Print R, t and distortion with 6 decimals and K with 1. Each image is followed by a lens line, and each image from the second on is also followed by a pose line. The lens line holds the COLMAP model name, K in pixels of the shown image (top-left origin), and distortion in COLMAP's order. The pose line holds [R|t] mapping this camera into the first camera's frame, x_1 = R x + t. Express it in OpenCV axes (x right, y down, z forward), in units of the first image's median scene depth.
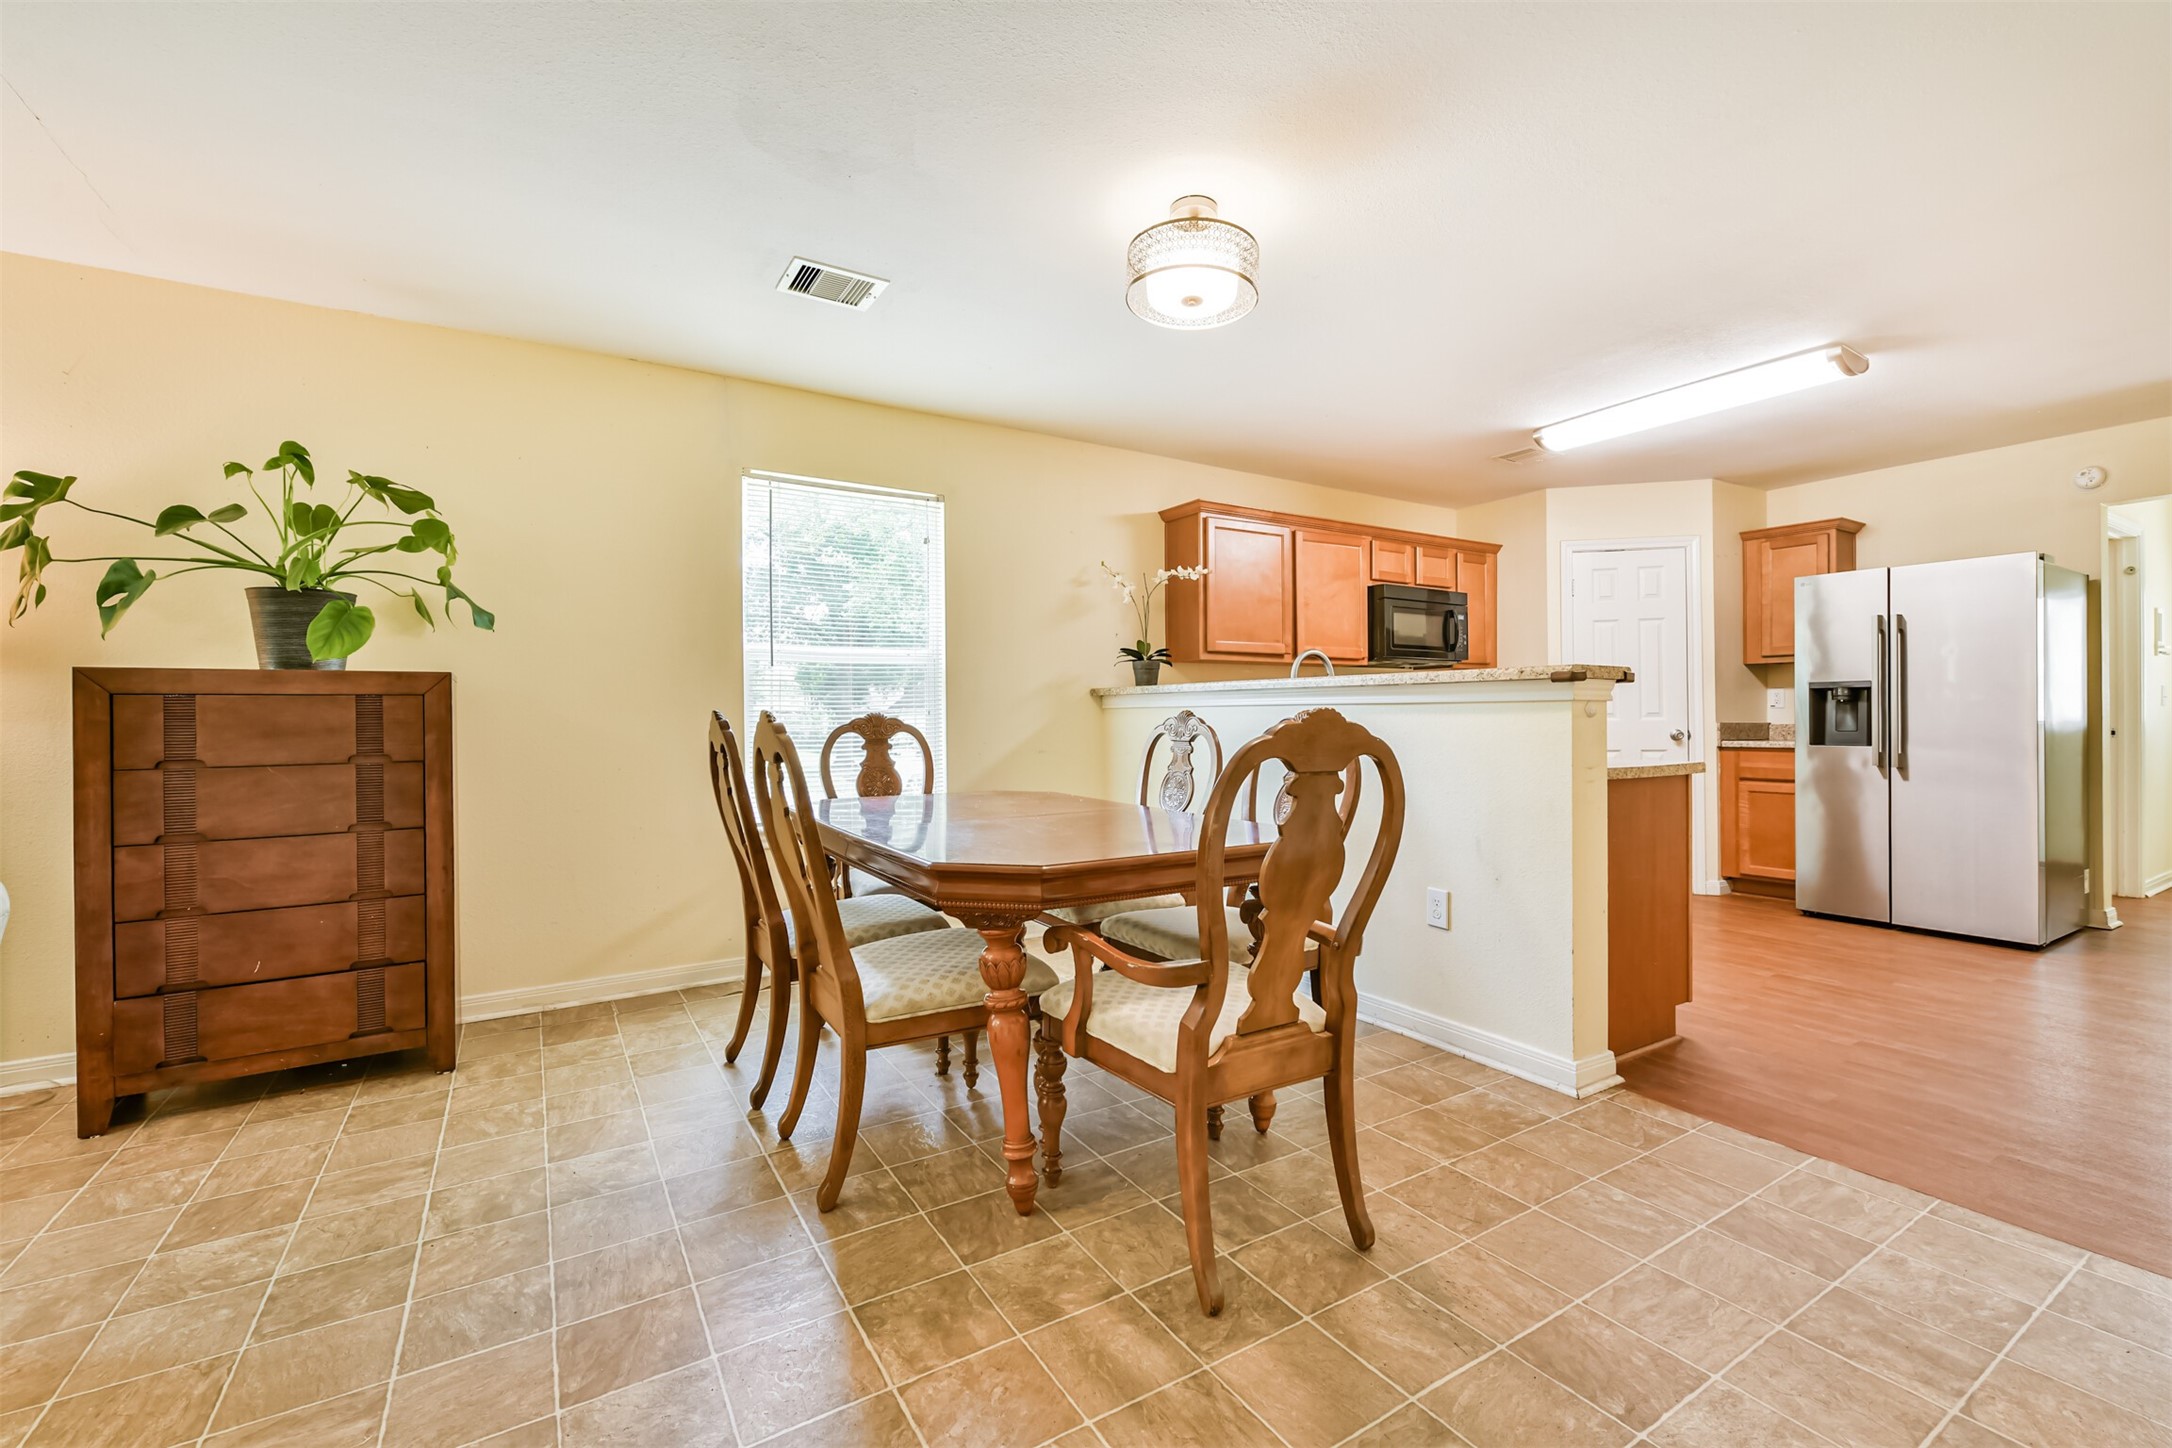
lens RADIAL K [[917.4, 0, 1090.6], [0, 917.4, 717.8], [0, 0, 1]] dist [0.000266, -0.000679]
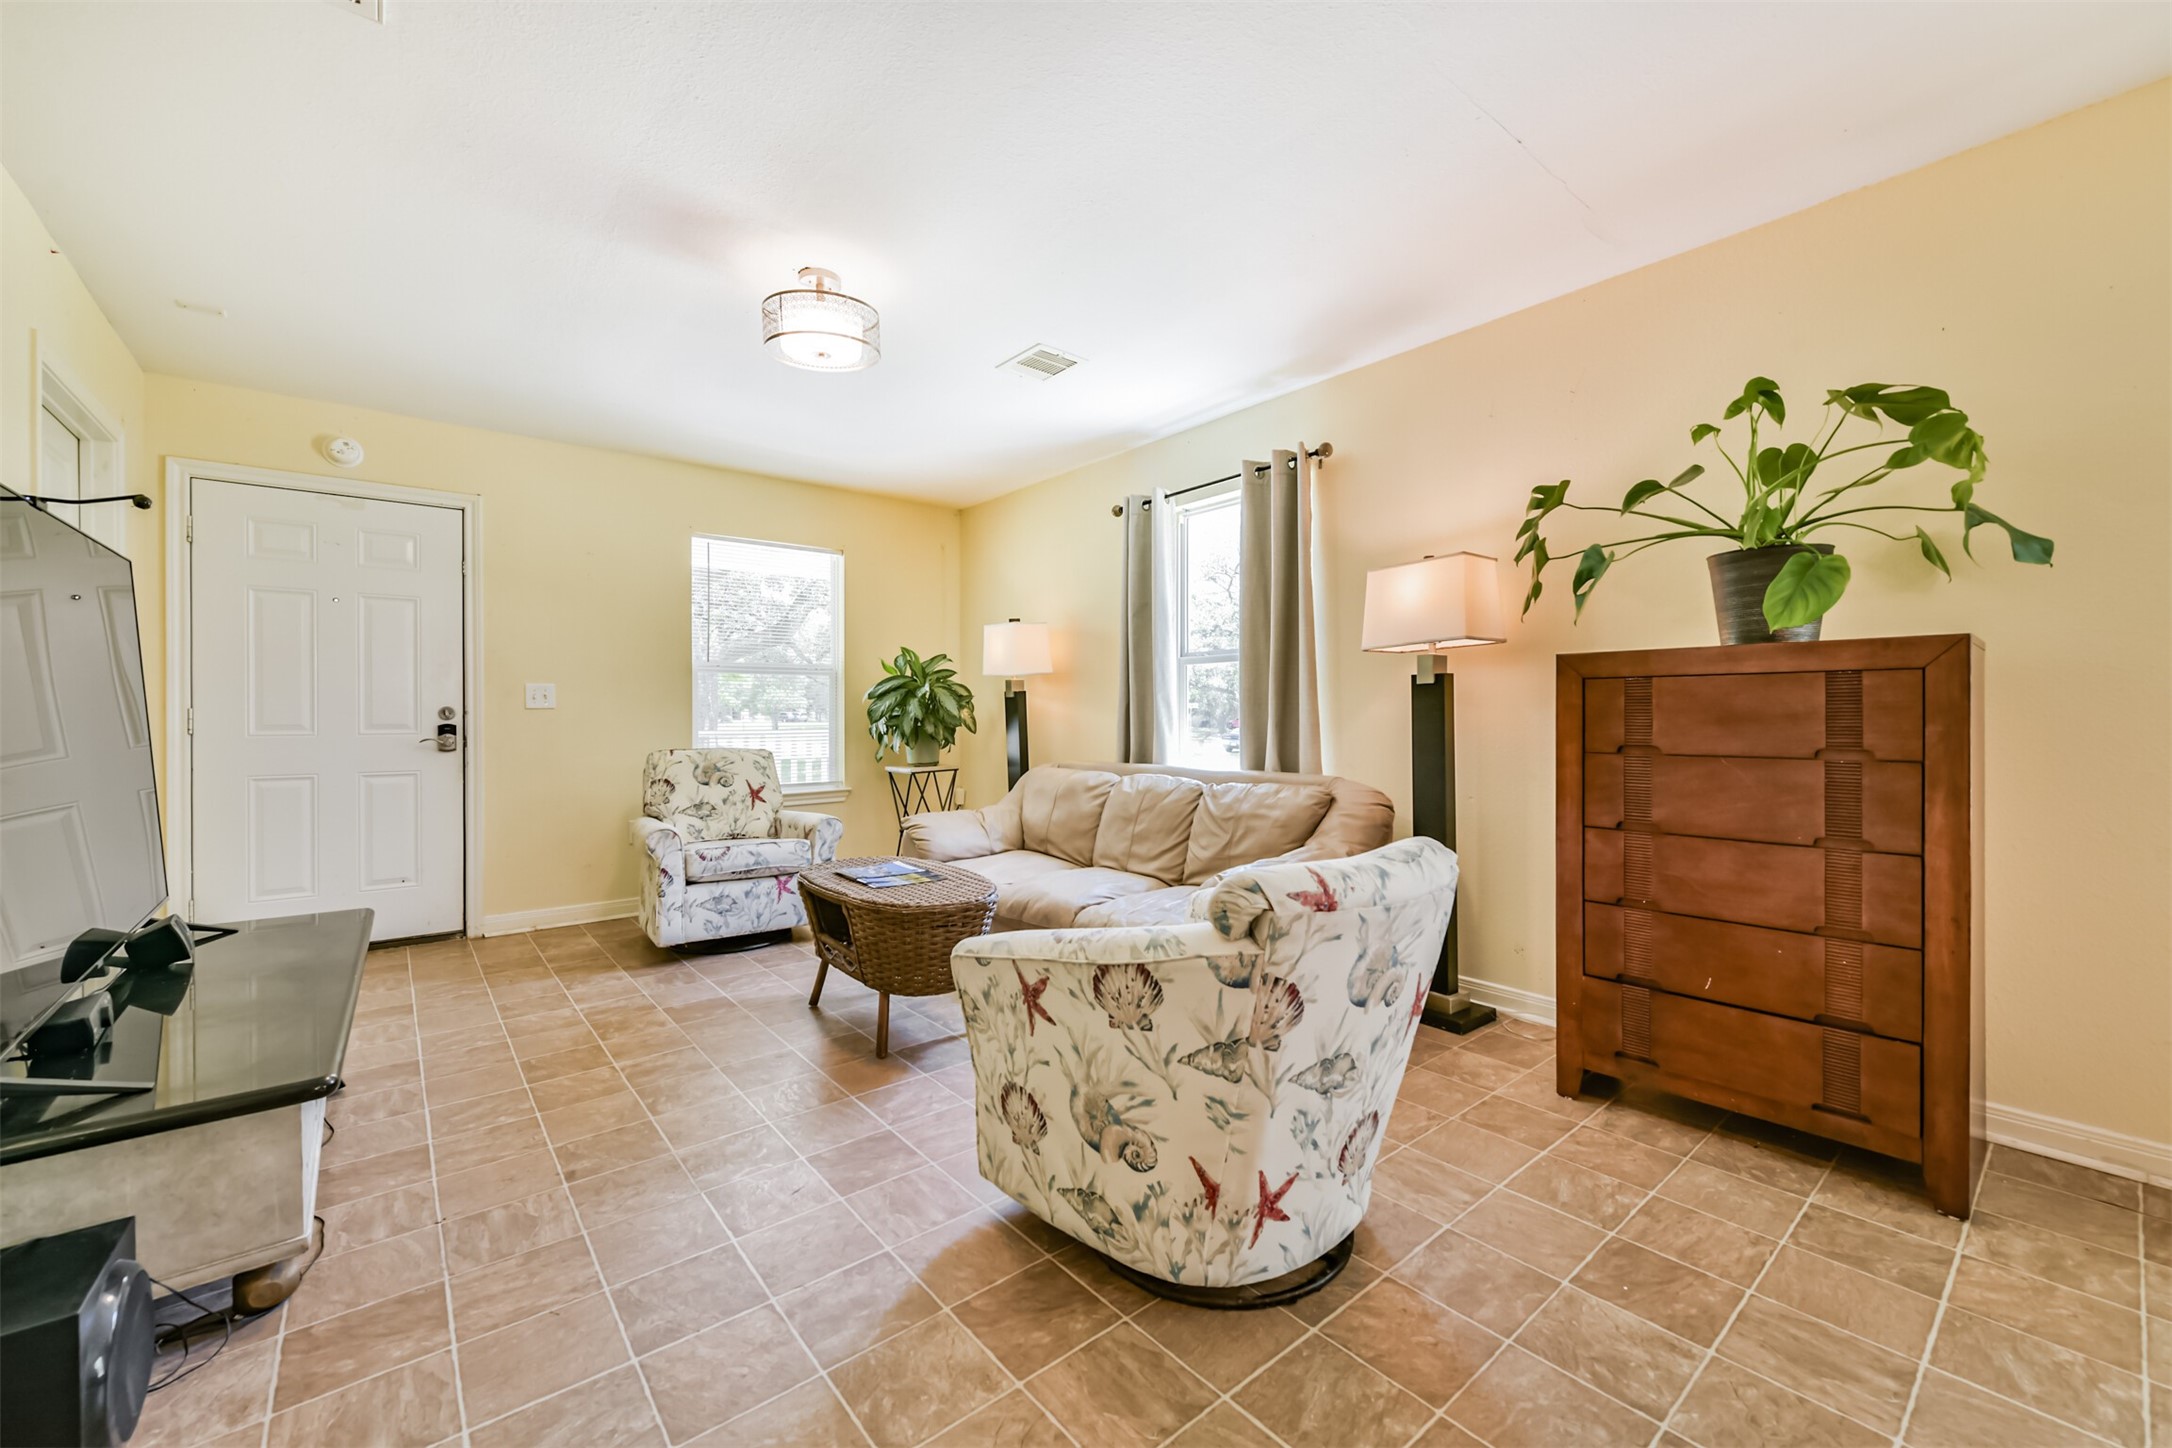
lens RADIAL K [[855.8, 0, 1094.2], [0, 855.8, 716.4], [0, 0, 1]] dist [0.000116, -0.000940]
pose [[0.139133, 0.011835, -0.990203, -0.147018], [-0.000134, 0.999929, 0.011933, 0.004058], [0.990274, -0.001527, 0.139125, 0.247402]]
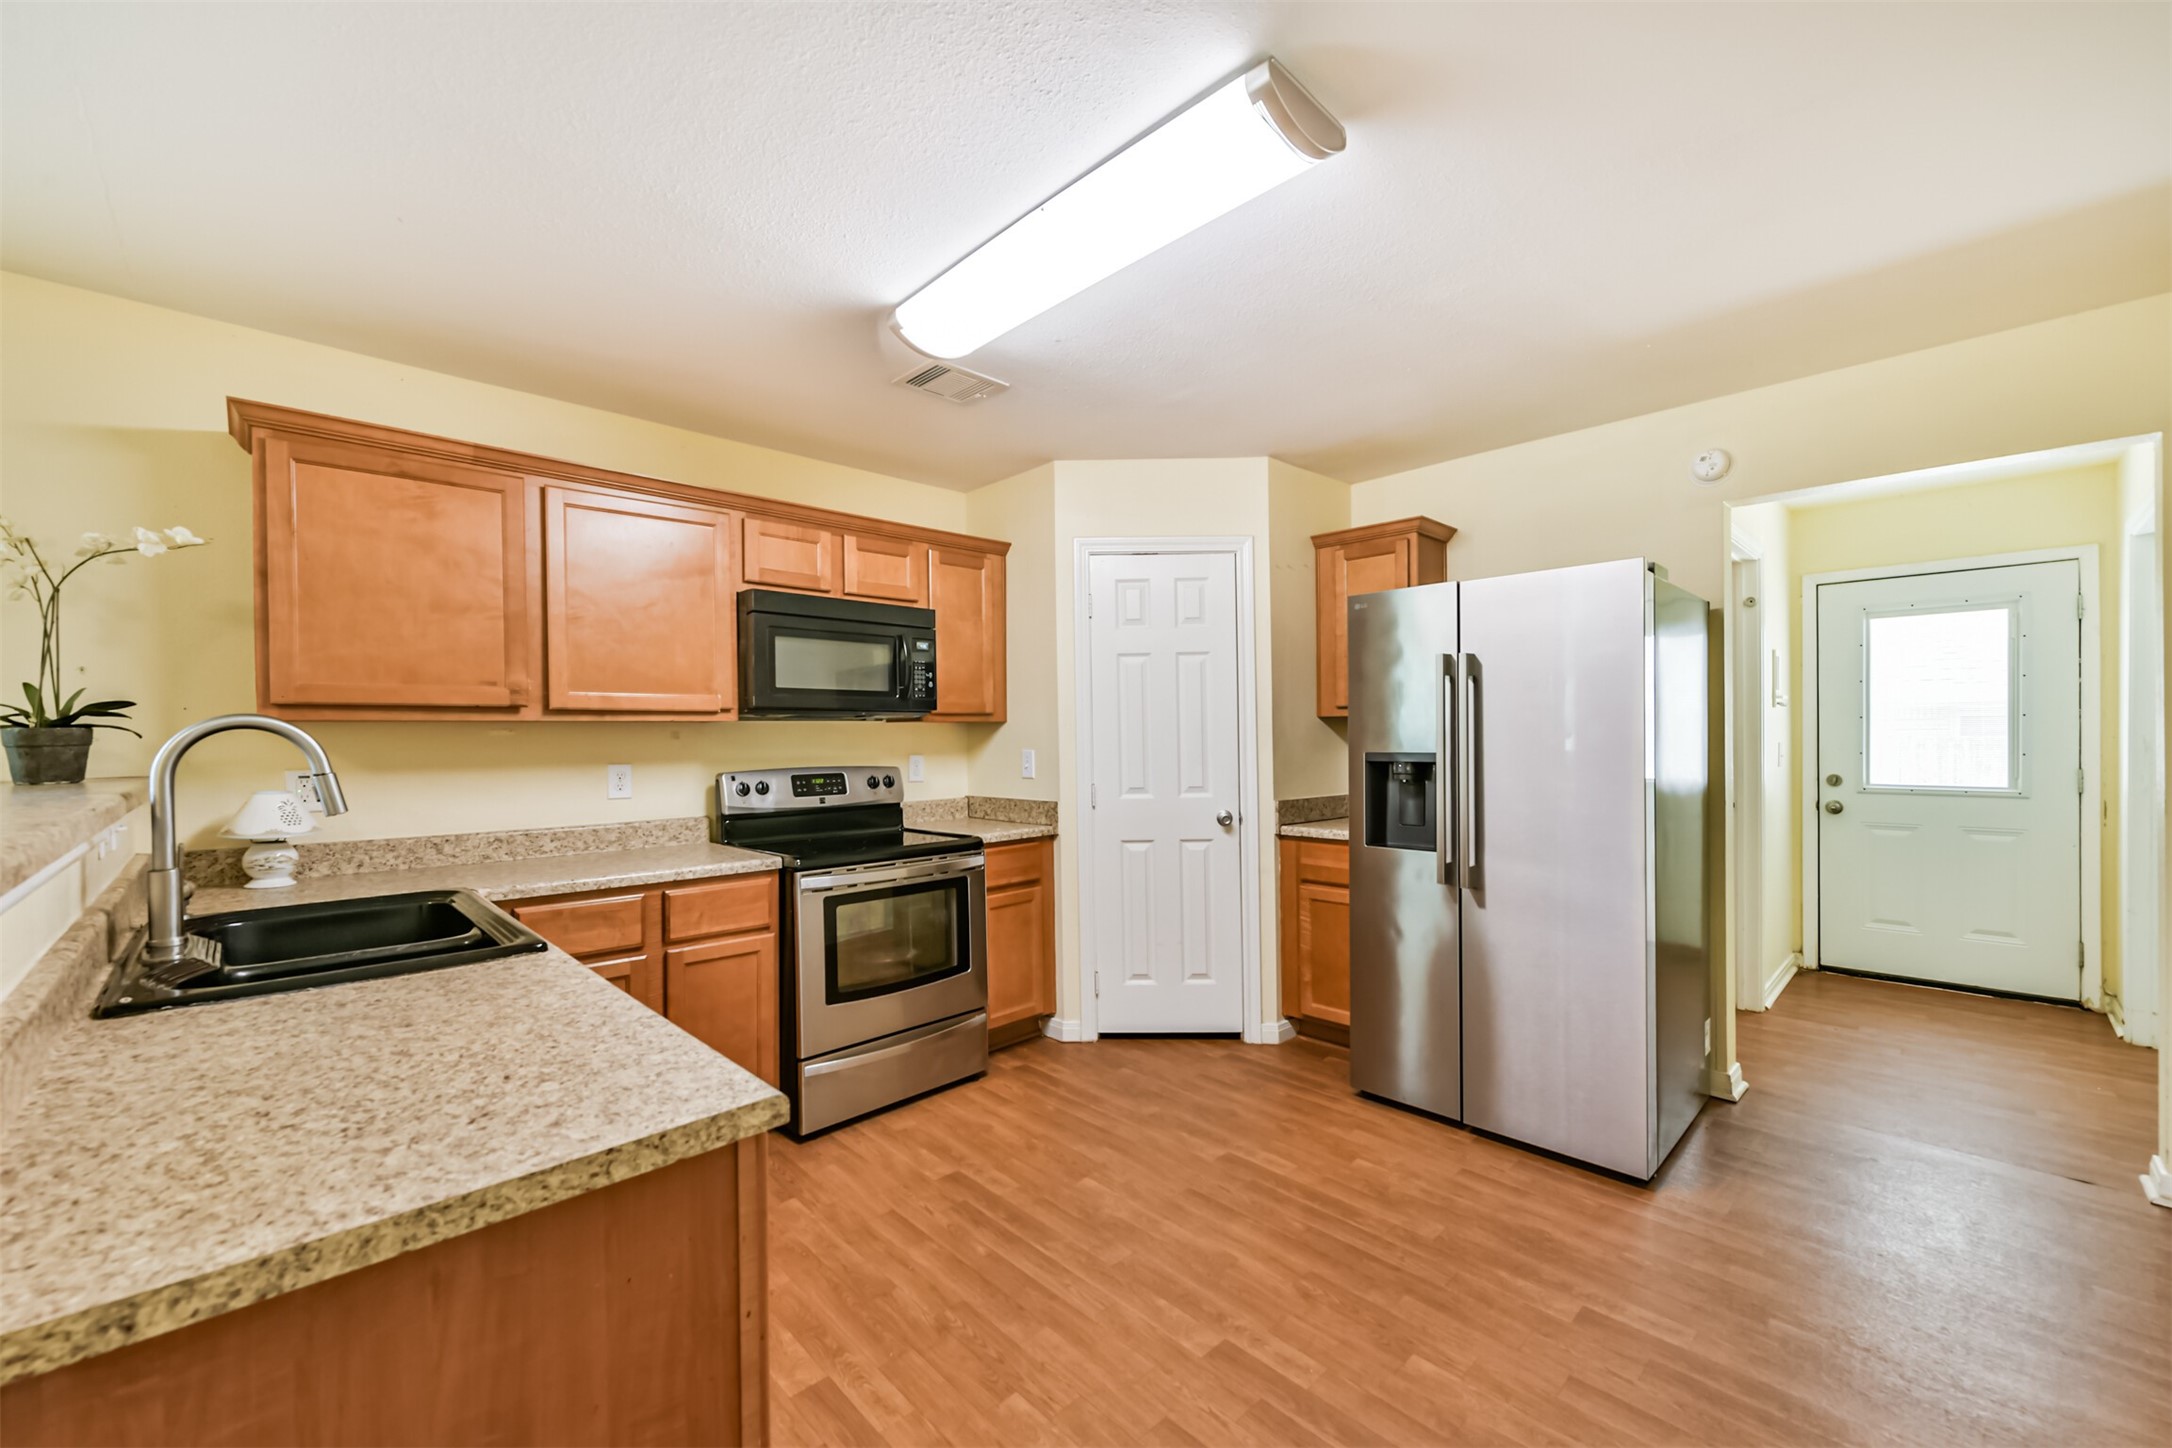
lens RADIAL K [[855.8, 0, 1098.9], [0, 855.8, 738.9], [0, 0, 1]] dist [0.000116, -0.000940]
pose [[0.976663, -0.005217, 0.214716, 0.710507], [0.004290, 0.999979, 0.004781, -0.080505], [-0.214736, -0.003749, 0.976665, 0.666254]]
